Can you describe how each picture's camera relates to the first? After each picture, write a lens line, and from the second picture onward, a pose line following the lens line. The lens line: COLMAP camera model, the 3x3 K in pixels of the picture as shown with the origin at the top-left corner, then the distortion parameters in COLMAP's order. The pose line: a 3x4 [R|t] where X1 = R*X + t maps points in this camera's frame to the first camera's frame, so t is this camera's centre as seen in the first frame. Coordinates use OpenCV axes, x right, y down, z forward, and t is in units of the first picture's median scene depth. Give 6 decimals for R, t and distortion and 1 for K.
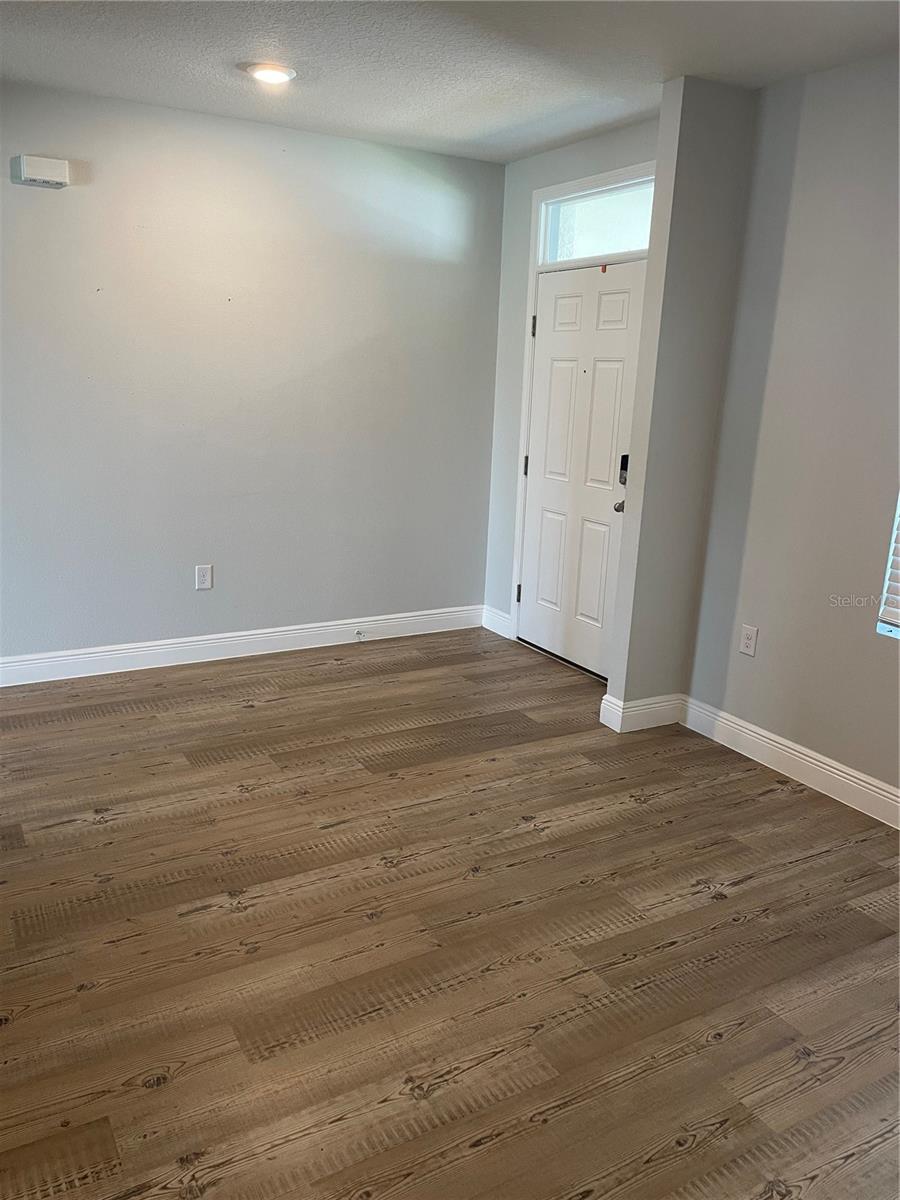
lens RADIAL K [[903.8, 0, 449.6], [0, 903.8, 598.2], [0, 0, 1]] dist [0.083751, -0.105216]
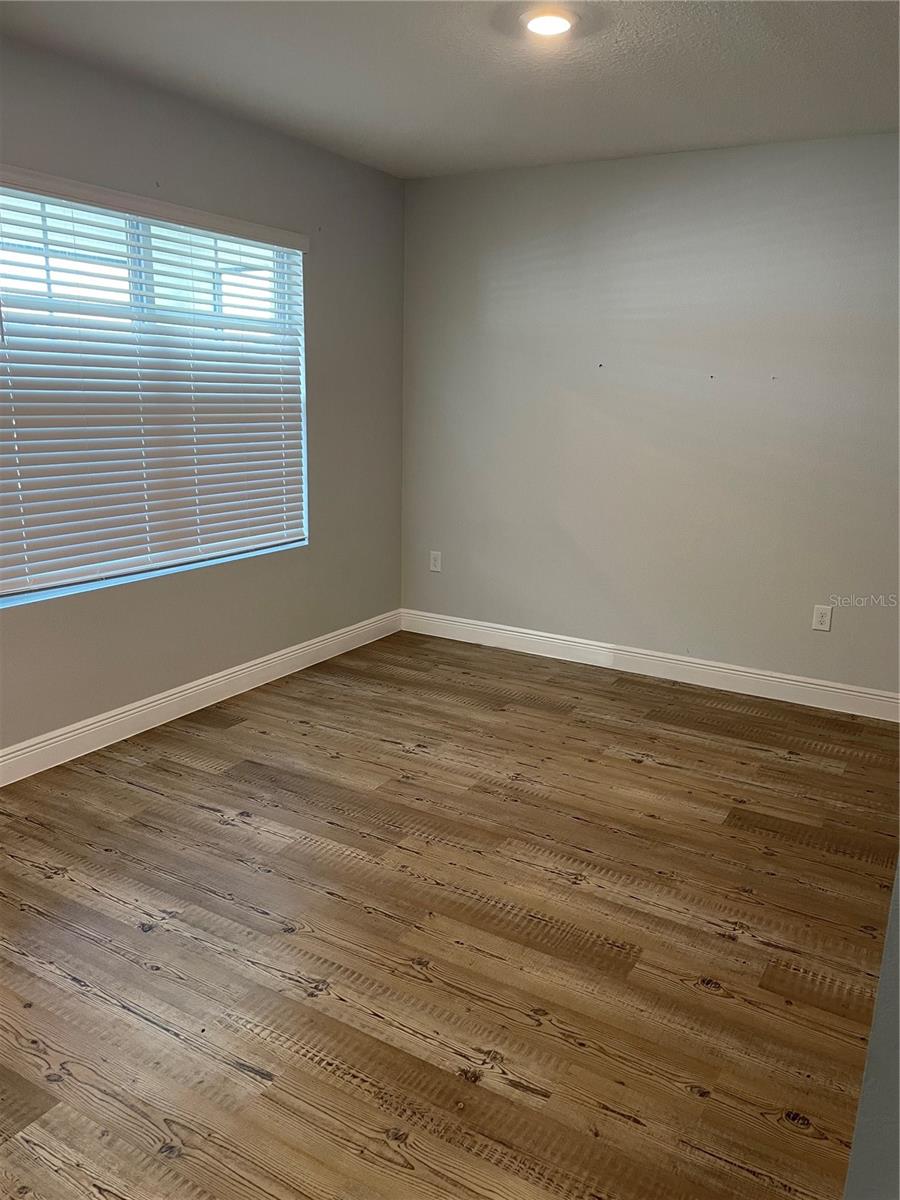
lens RADIAL K [[903.8, 0, 447.8], [0, 903.8, 601.0], [0, 0, 1]] dist [0.083751, -0.105216]
pose [[-0.485827, -0.252729, 0.836720, -0.837829], [0.169153, 0.912002, 0.373683, -0.357995], [-0.857531, 0.323079, -0.400325, 1.310404]]
